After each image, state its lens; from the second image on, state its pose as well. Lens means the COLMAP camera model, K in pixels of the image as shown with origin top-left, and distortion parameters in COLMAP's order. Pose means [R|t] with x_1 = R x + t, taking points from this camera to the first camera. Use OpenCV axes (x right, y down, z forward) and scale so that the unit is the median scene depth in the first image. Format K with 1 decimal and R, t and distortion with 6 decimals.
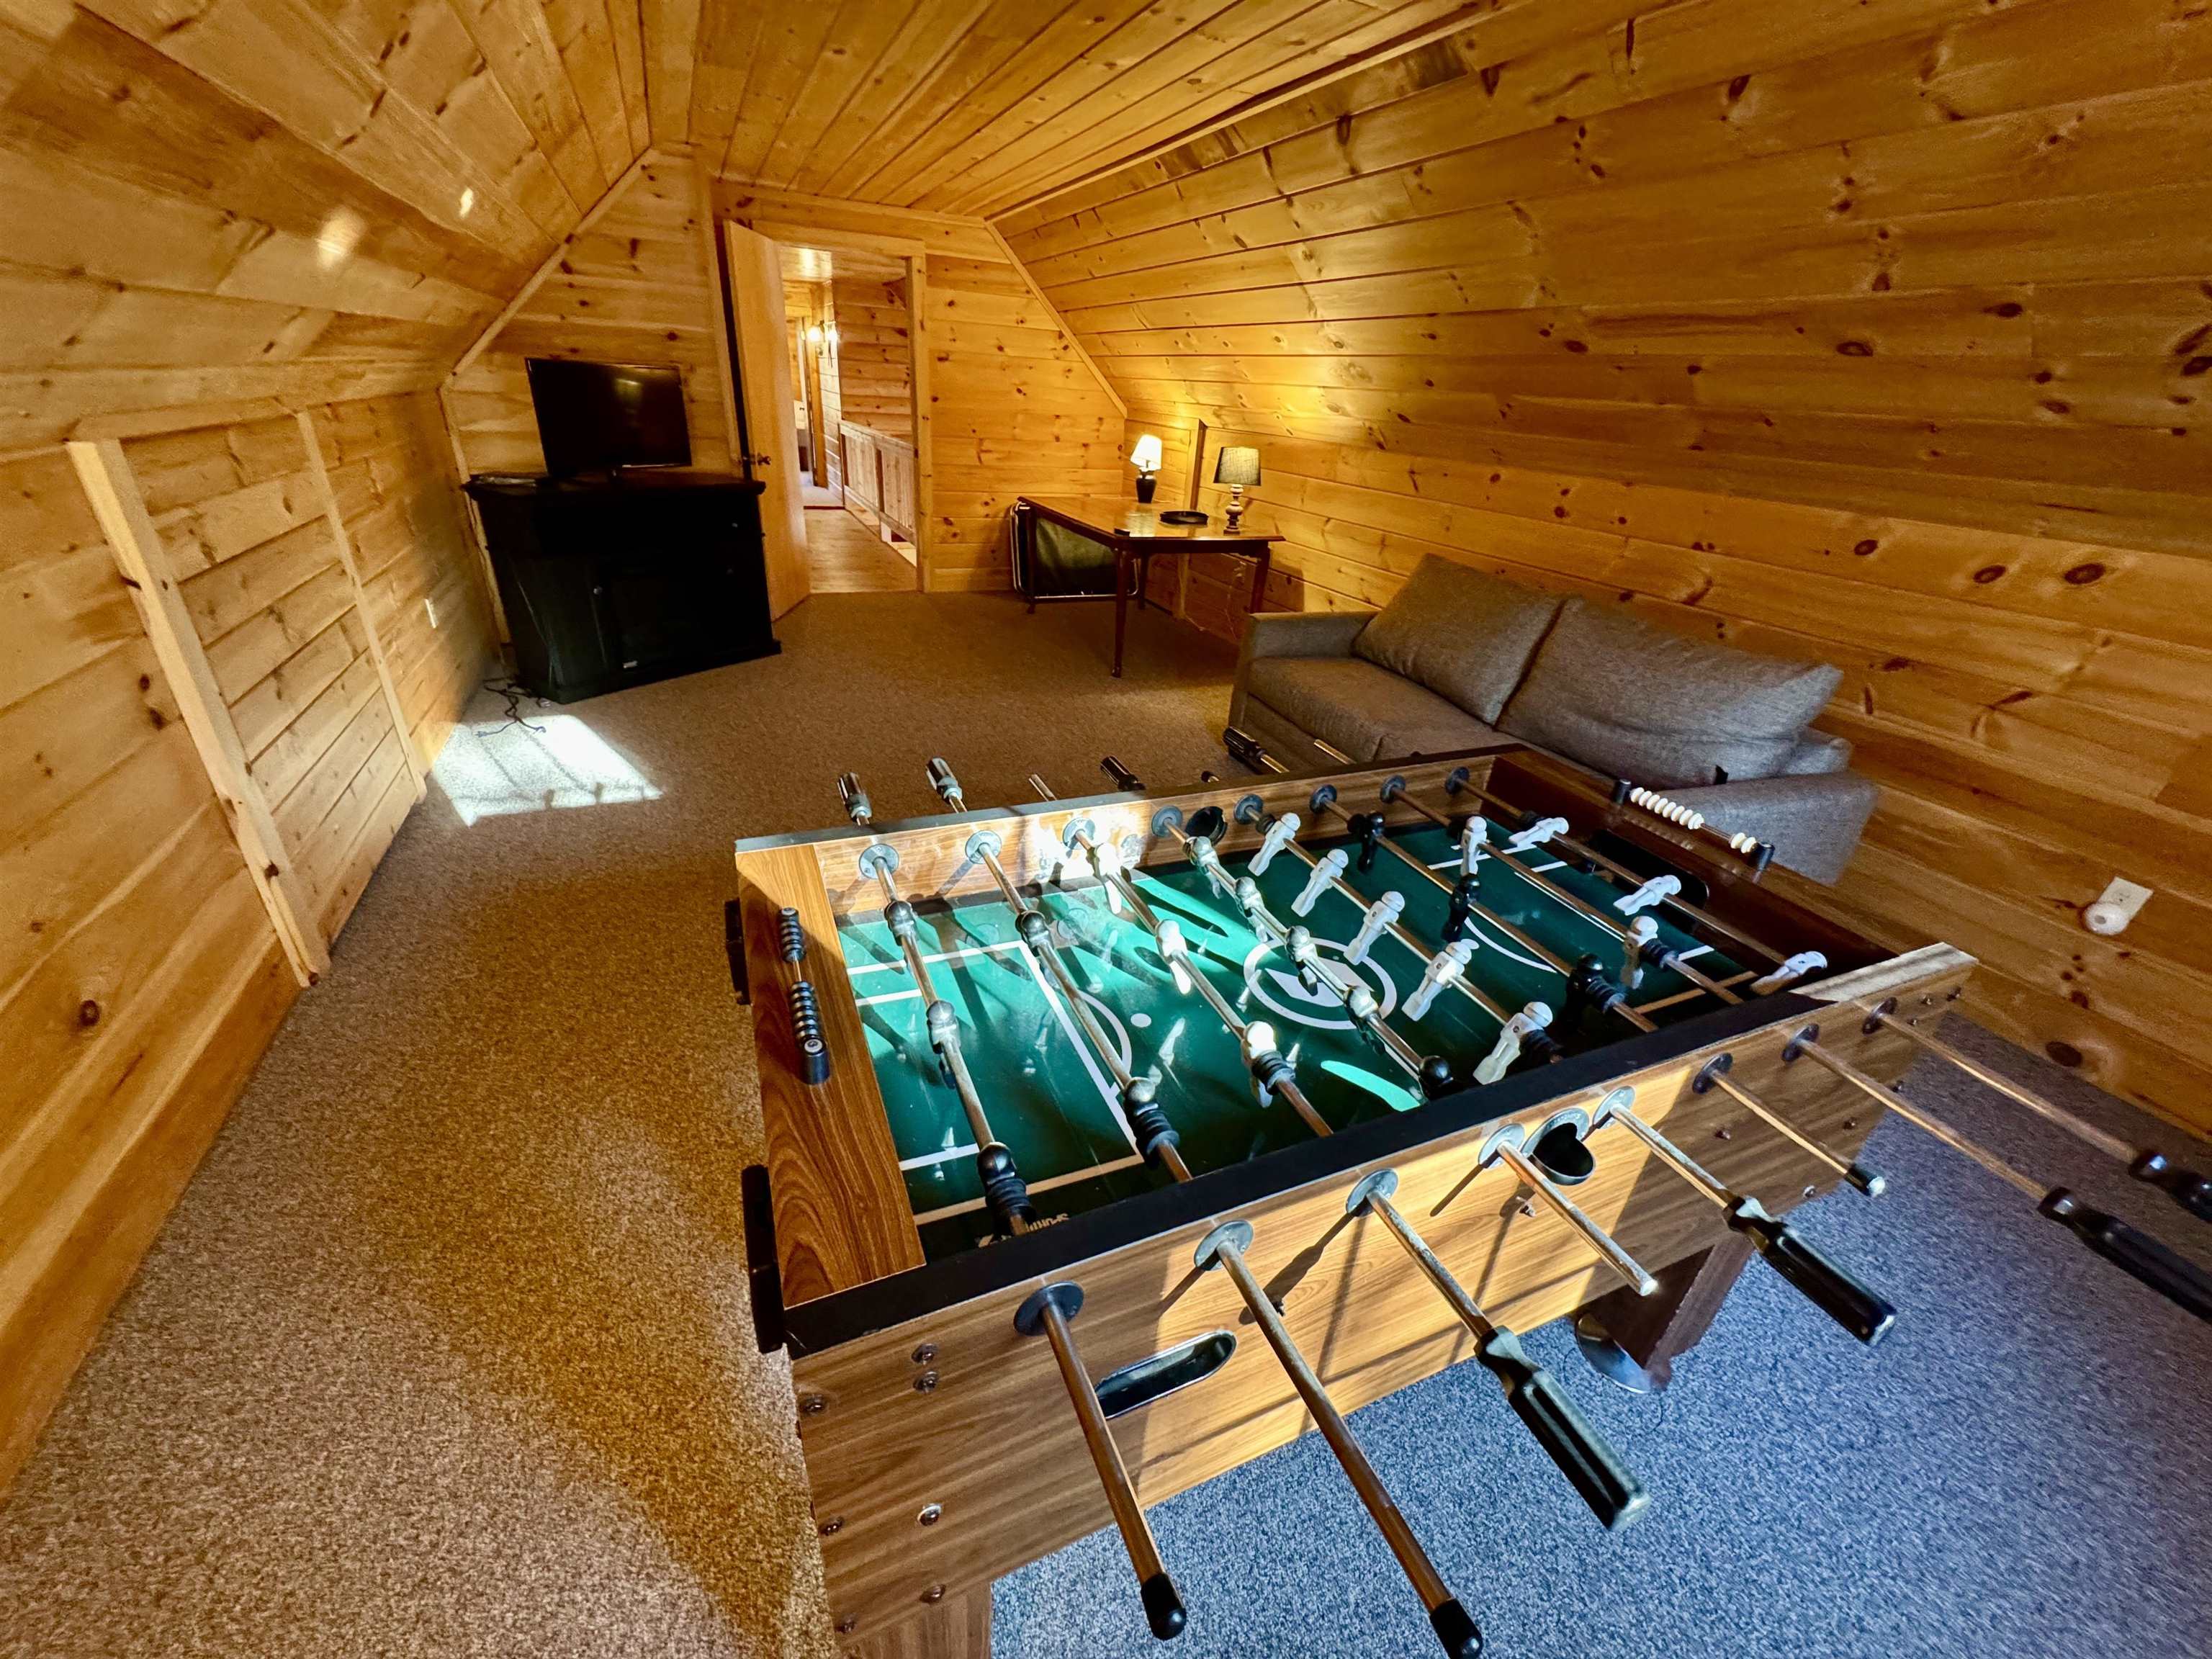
lens RADIAL K [[876.1, 0, 1103.7], [0, 876.1, 830.2], [0, 0, 1]] dist [-0.003195, 0.000480]
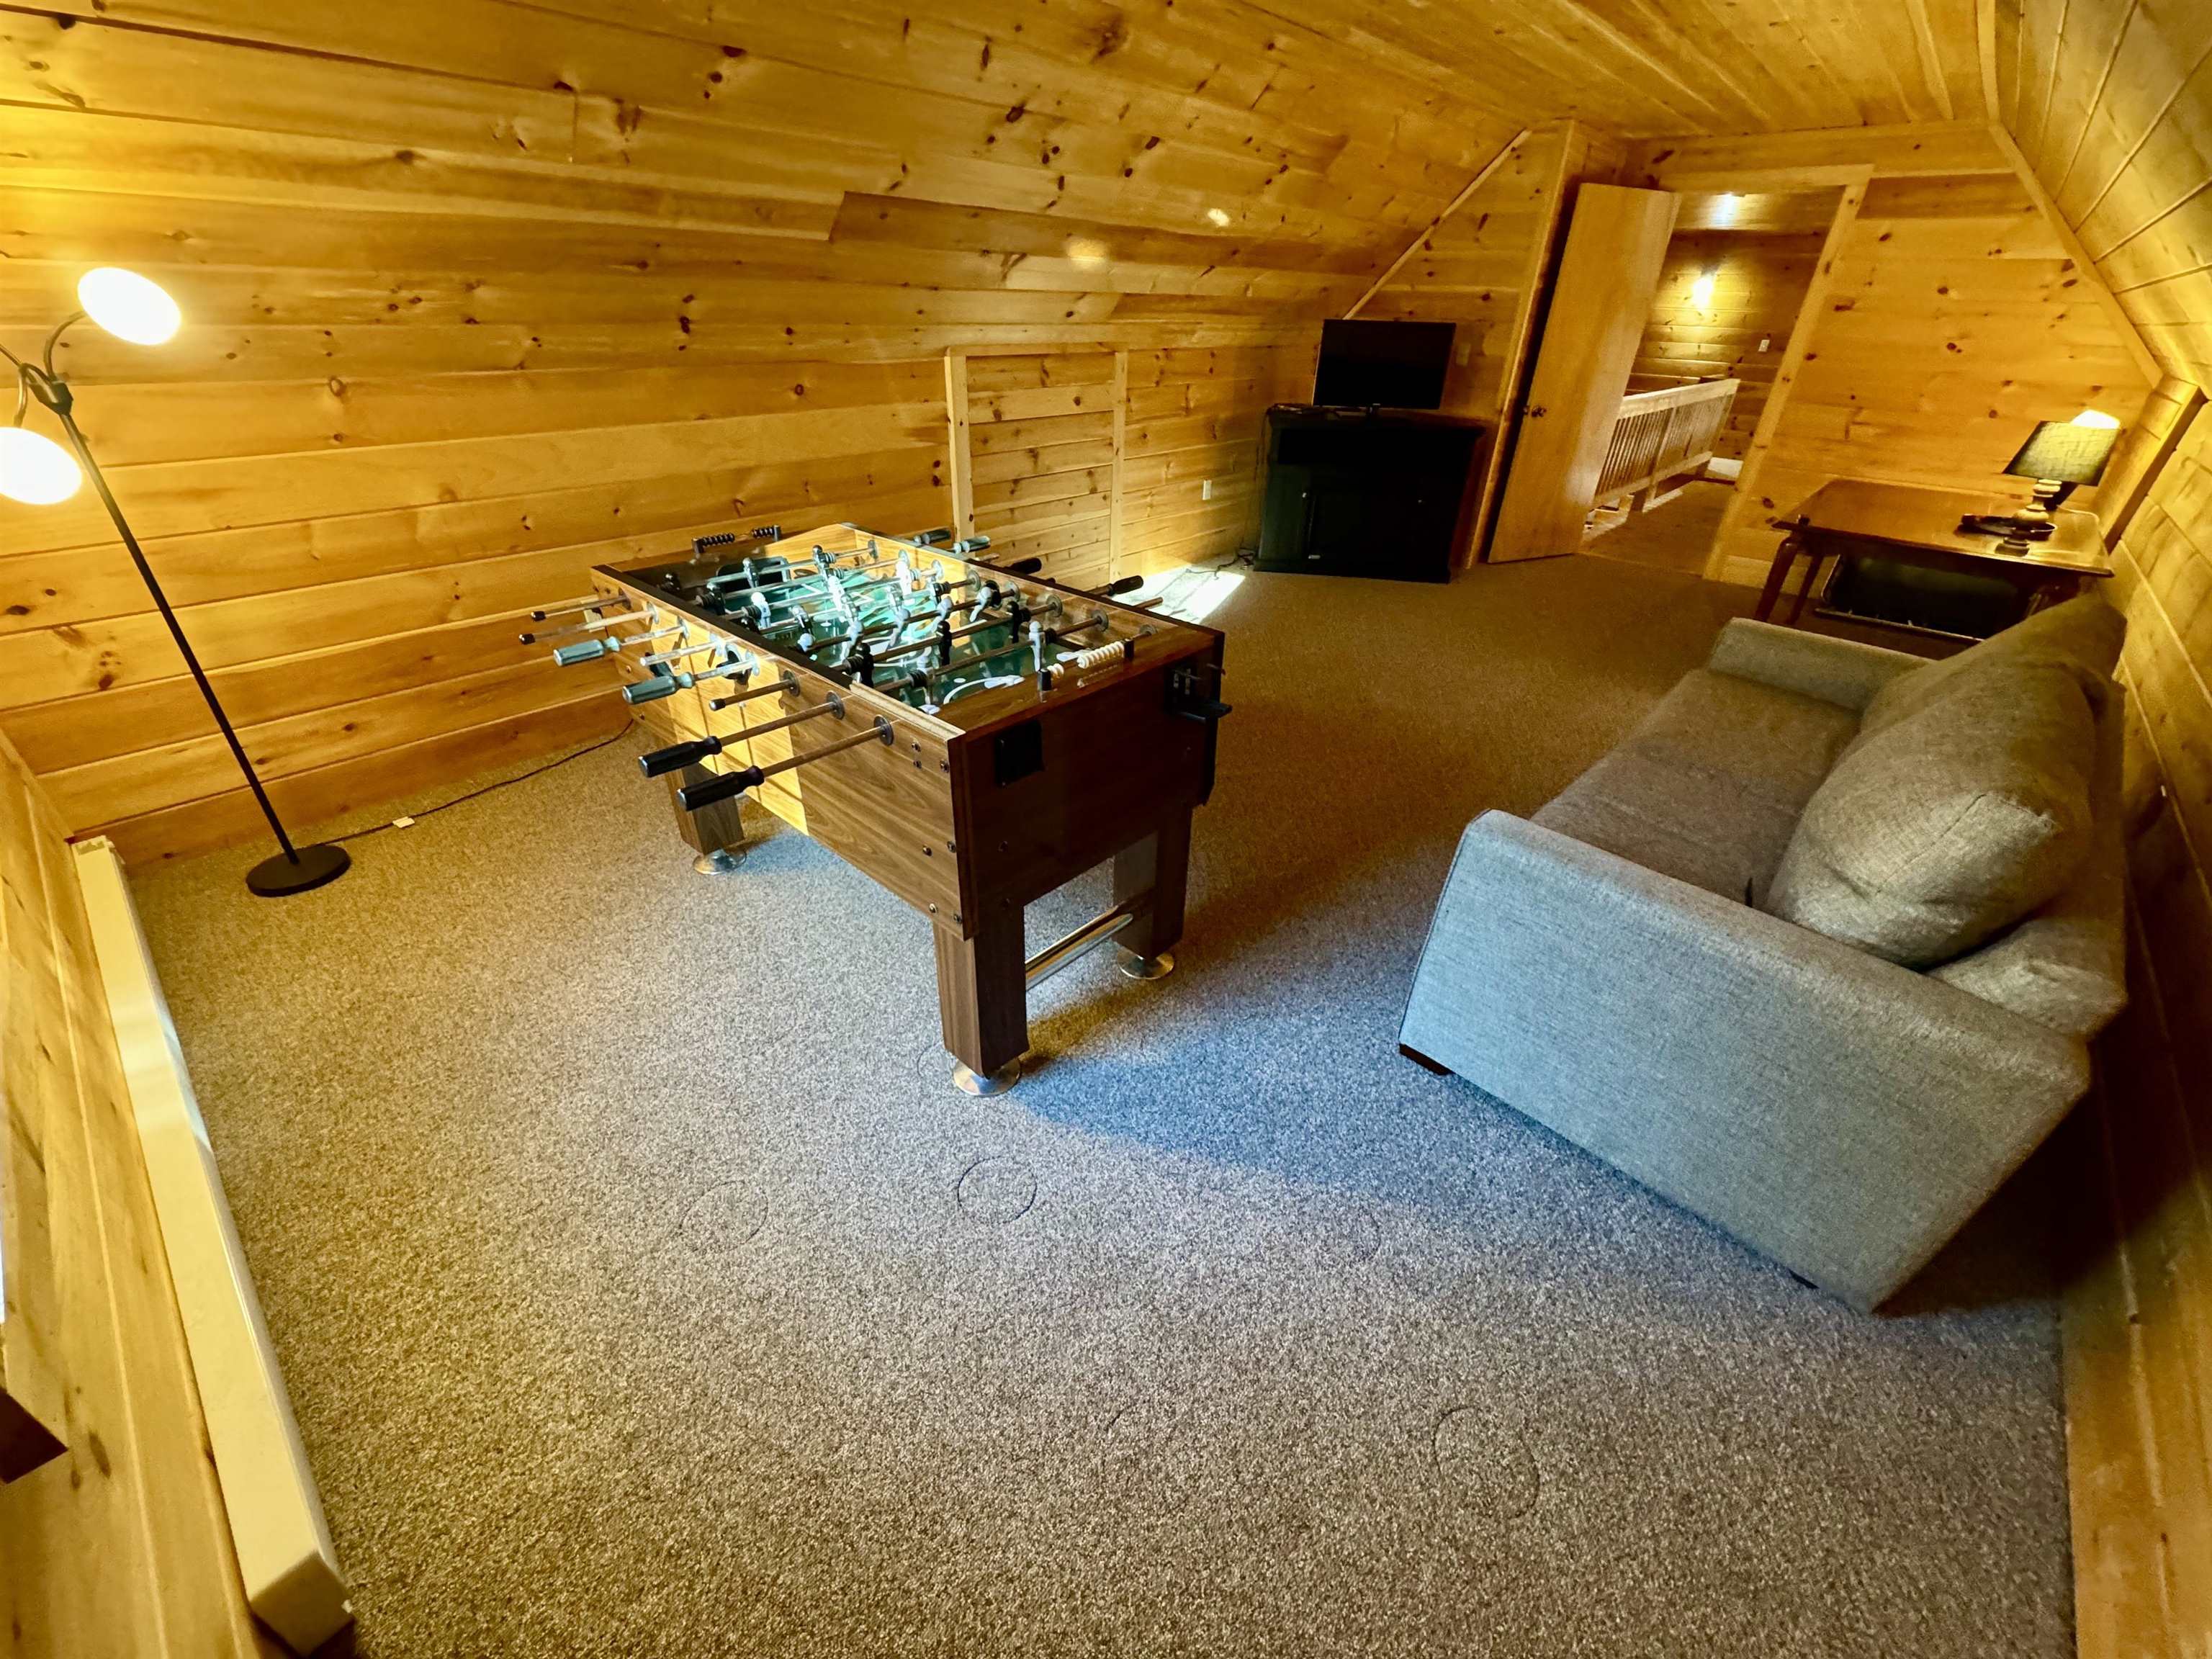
lens RADIAL K [[876.1, 0, 1103.9], [0, 876.1, 825.3], [0, 0, 1]] dist [-0.003195, 0.000480]
pose [[0.417334, 0.426967, -0.802204, 0.605306], [-0.412184, 0.875663, 0.251633, -0.043849], [0.809899, 0.225641, 0.541433, 0.145495]]
